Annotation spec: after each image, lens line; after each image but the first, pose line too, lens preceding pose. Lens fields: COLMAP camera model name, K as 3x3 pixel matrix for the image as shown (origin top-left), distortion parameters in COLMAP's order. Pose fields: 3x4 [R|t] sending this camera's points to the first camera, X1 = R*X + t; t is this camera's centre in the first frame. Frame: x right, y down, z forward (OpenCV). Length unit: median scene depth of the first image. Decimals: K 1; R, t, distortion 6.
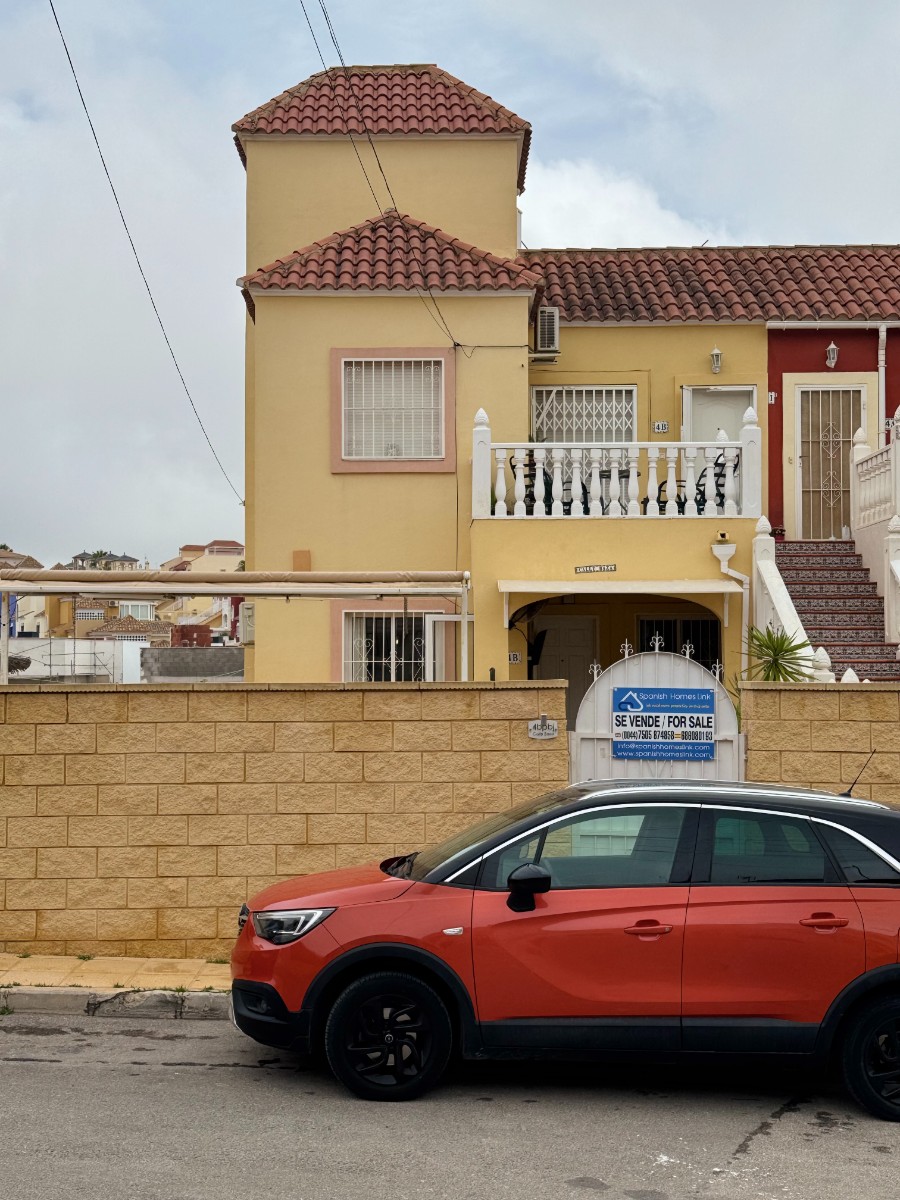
lens RADIAL K [[1531.1, 0, 452.0], [0, 1531.1, 600.5], [0, 0, 1]] dist [0.182099, -0.001711]
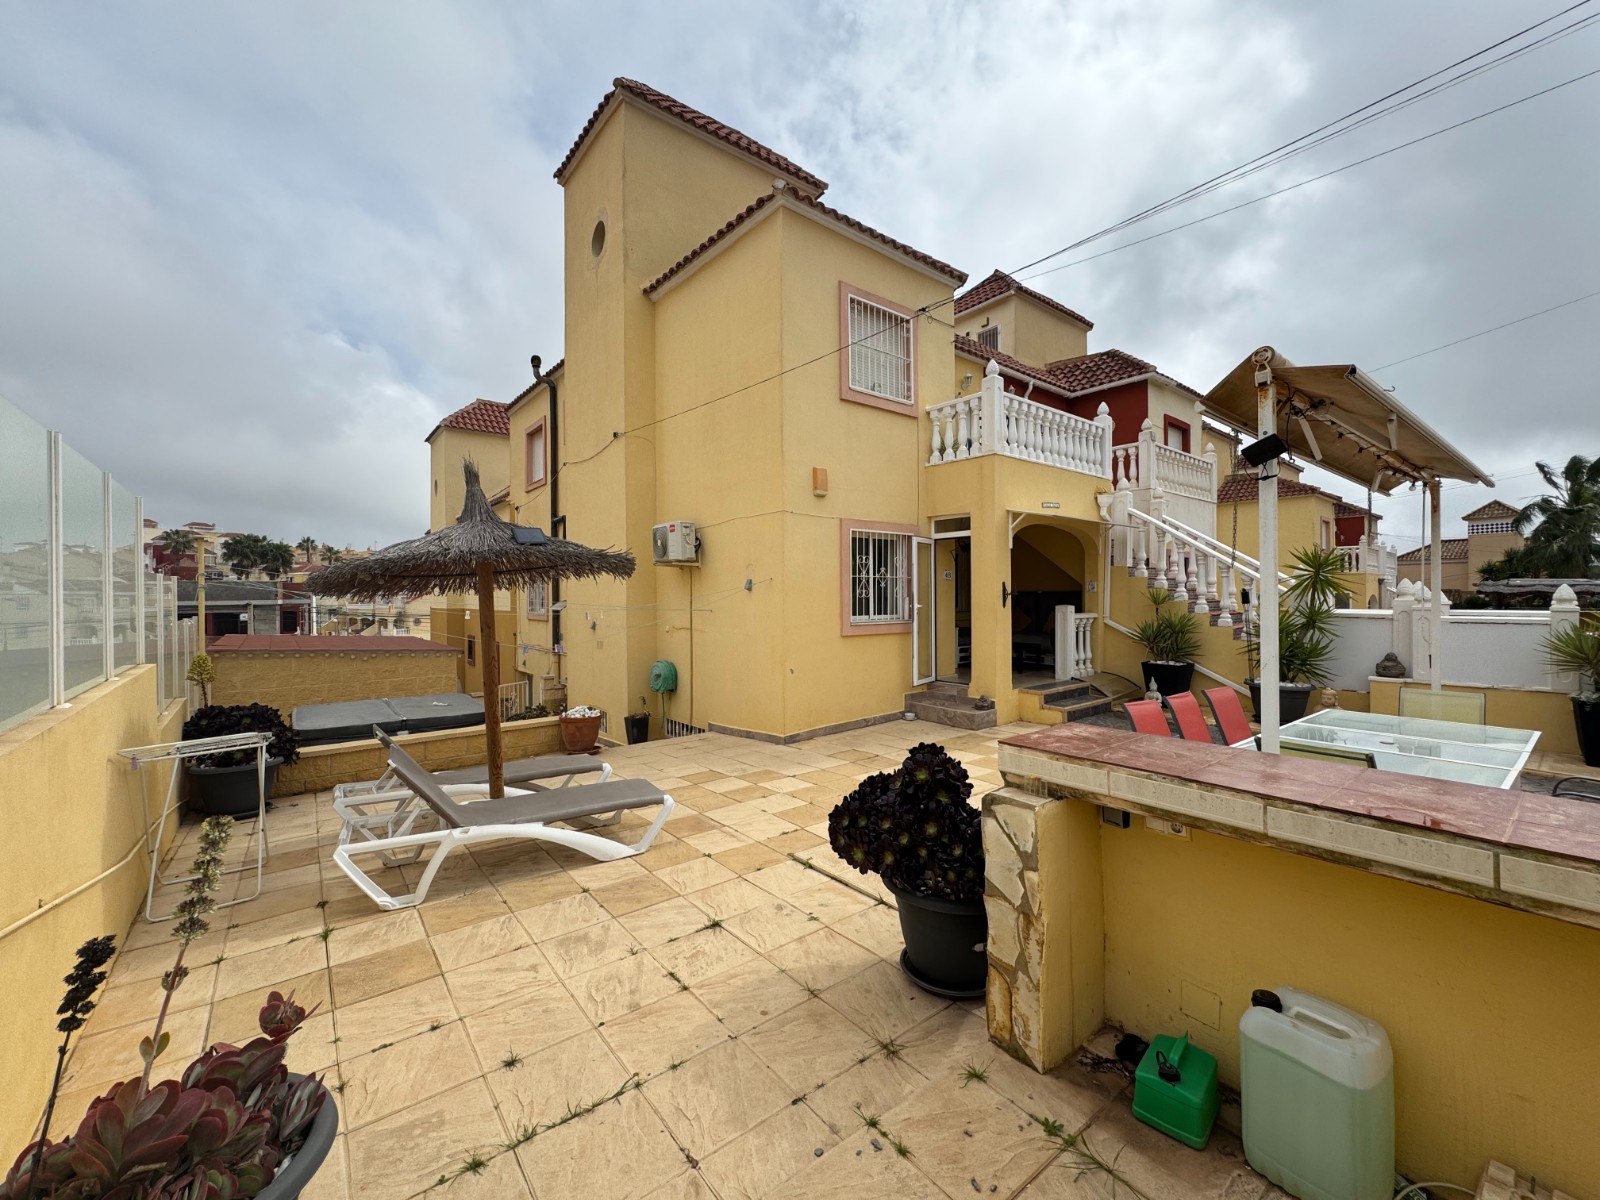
lens RADIAL K [[637.7, 0, 796.0], [0, 637.7, 599.4], [0, 0, 1]] dist [-0.004967, 0.000215]
pose [[0.771636, -0.005757, 0.636039, -0.383962], [-0.021677, 0.999140, 0.035343, 0.040908], [-0.635695, -0.041059, 0.770847, 0.672228]]
